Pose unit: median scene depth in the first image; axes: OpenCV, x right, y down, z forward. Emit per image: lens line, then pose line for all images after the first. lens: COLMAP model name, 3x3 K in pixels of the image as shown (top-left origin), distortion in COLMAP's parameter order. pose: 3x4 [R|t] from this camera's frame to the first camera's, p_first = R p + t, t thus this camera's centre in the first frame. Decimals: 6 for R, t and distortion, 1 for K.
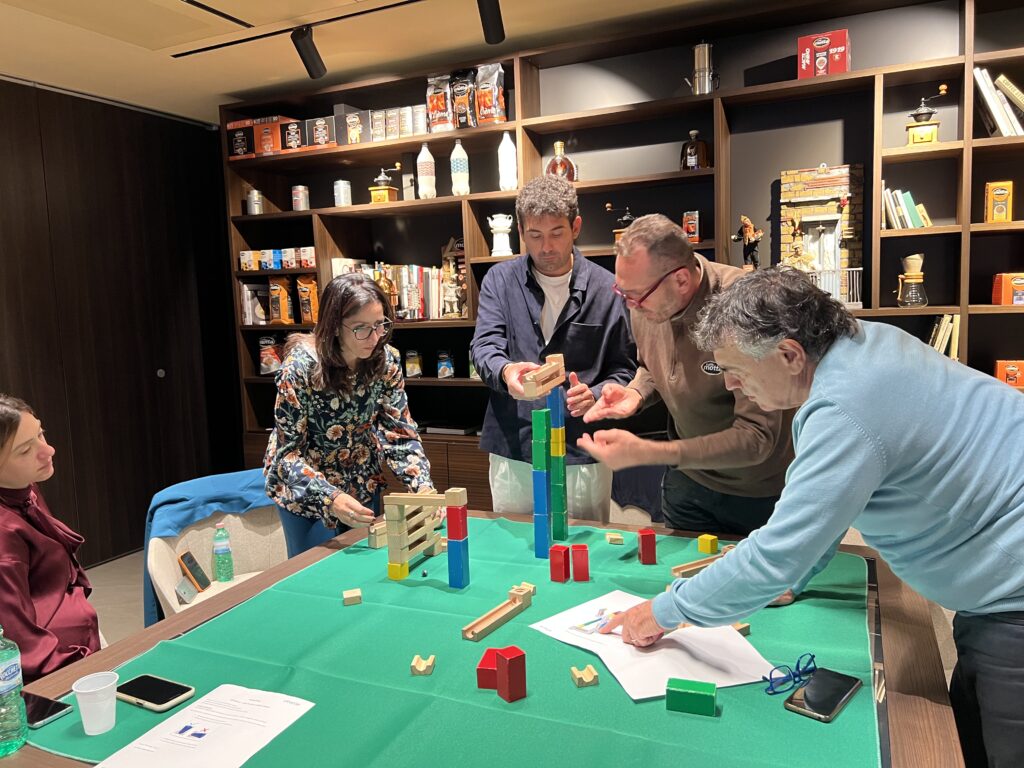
lens RADIAL K [[791.5, 0, 512.0], [0, 791.5, 384.0], [0, 0, 1]] dist [0.038959, -0.044999]
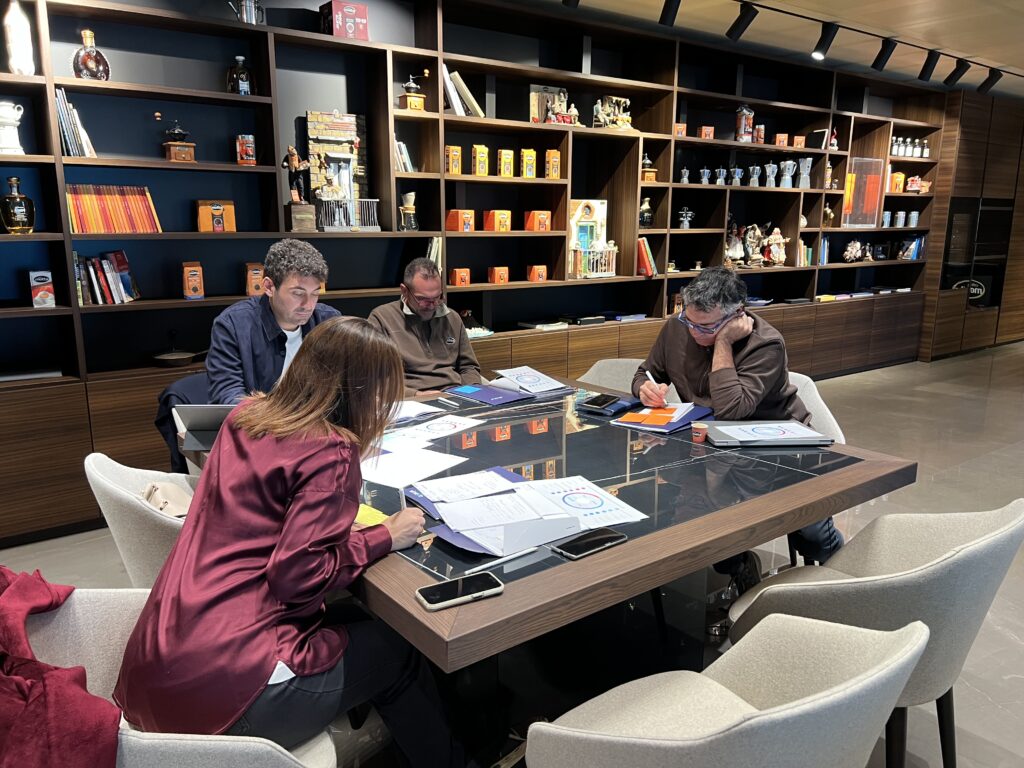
lens RADIAL K [[791.5, 0, 512.0], [0, 791.5, 384.0], [0, 0, 1]] dist [0.038959, -0.044999]
pose [[0.470416, -0.142141, 0.870922, -0.592981], [0.070319, 0.989842, 0.123568, 0.006903], [-0.879638, 0.003114, 0.475633, 0.181824]]
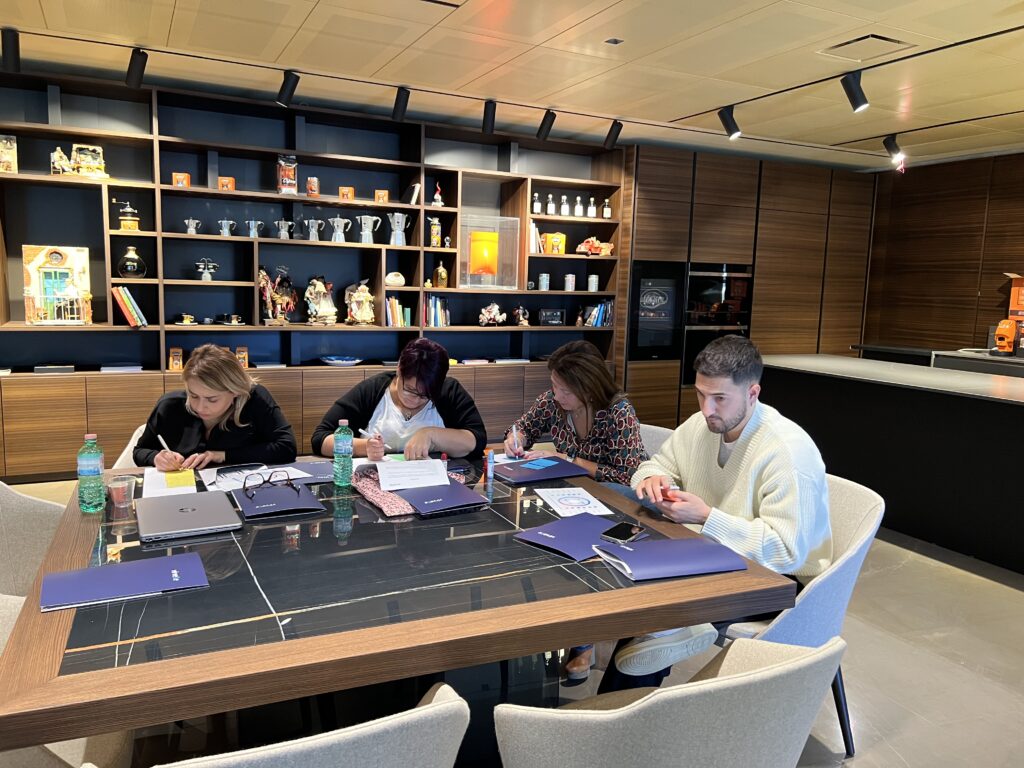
lens RADIAL K [[767.8, 0, 502.3], [0, 767.8, 381.3], [0, 0, 1]] dist [0.042872, -0.006144]
pose [[0.624151, -0.042601, 0.780142, 0.220186], [0.032362, 0.999065, 0.028664, 0.092896], [-0.780634, 0.007356, 0.624946, -0.786832]]
